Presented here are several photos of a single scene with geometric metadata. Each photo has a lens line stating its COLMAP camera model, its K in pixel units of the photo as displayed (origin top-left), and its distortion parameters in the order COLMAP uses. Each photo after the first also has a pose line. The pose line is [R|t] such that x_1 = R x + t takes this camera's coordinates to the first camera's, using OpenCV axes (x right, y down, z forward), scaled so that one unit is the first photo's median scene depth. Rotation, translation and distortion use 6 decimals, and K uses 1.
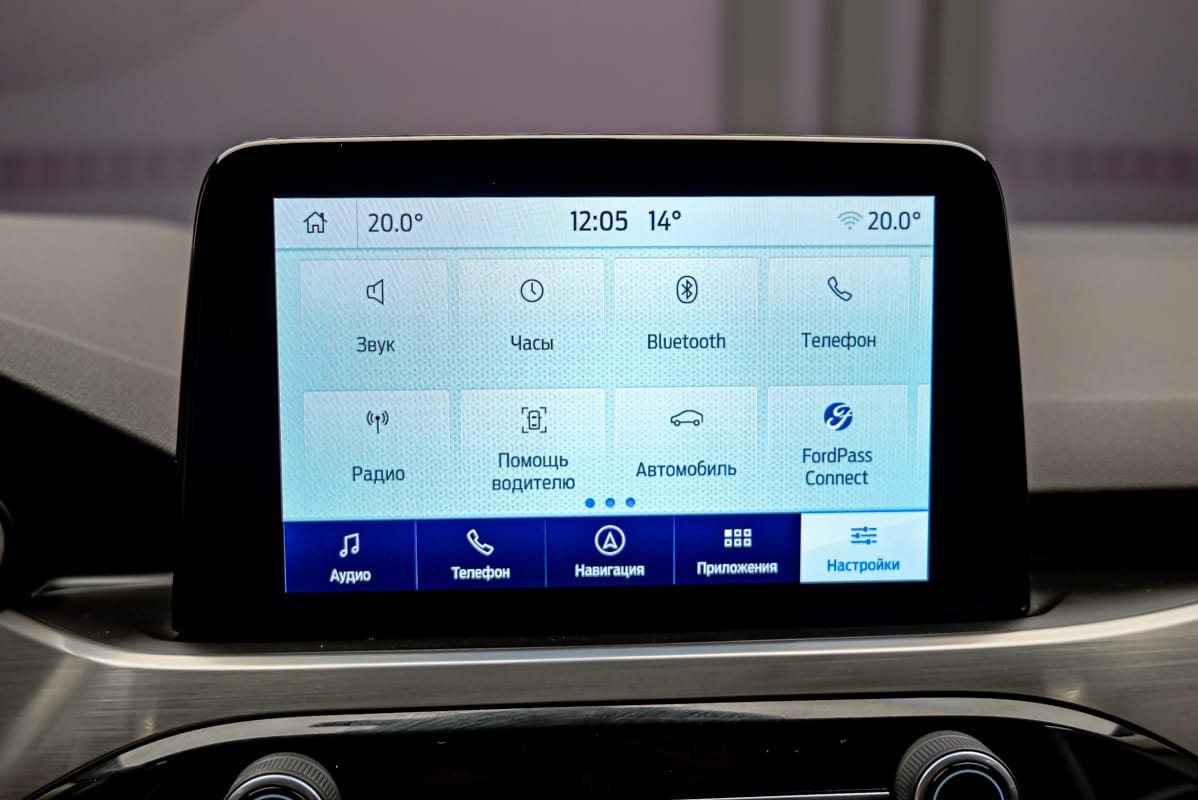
lens RADIAL K [[1161.8, 0, 610.1], [0, 1161.8, 441.2], [0, 0, 1]] dist [-0.005793, 0.000000]
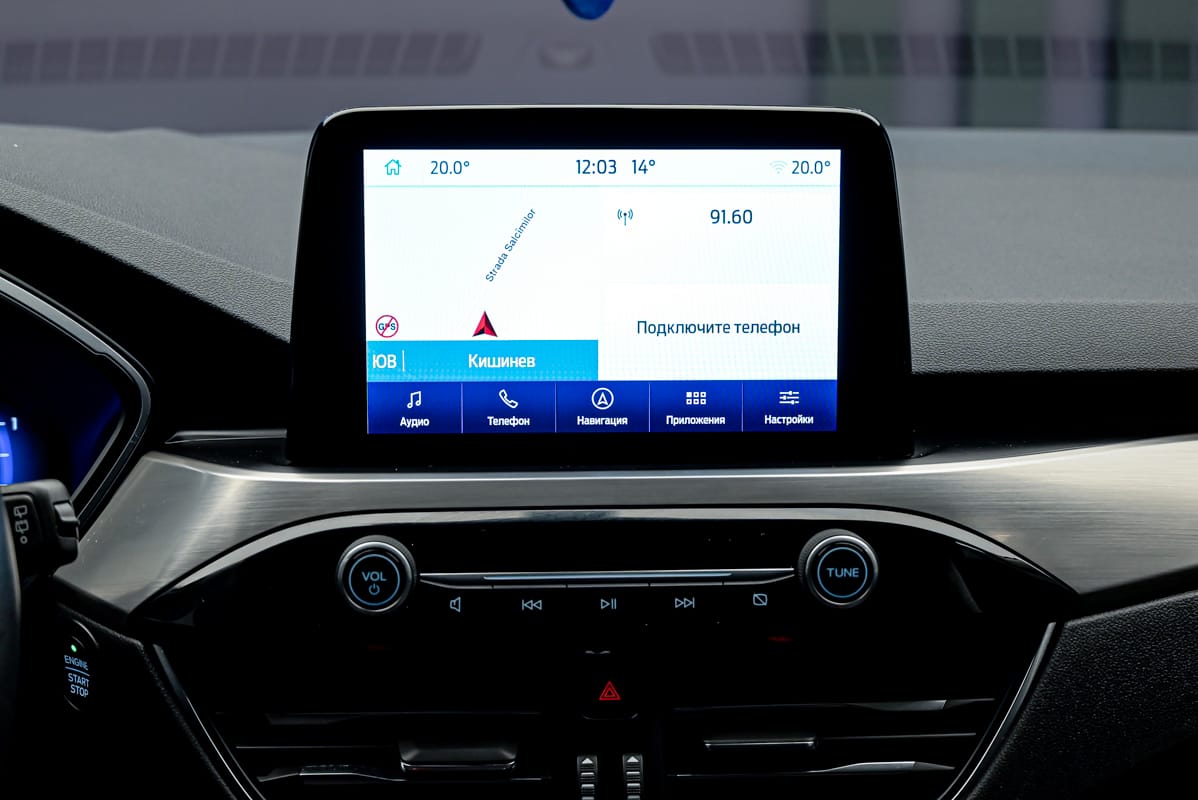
lens RADIAL K [[1764.2, 0, 601.6], [0, 1764.2, 405.7], [0, 0, 1]] dist [-0.011566, 0.000000]
pose [[0.999850, 0.007768, -0.015501, 0.031359], [-0.007789, 0.999969, -0.001347, 0.097365], [0.015490, 0.001467, 0.999879, -1.094717]]
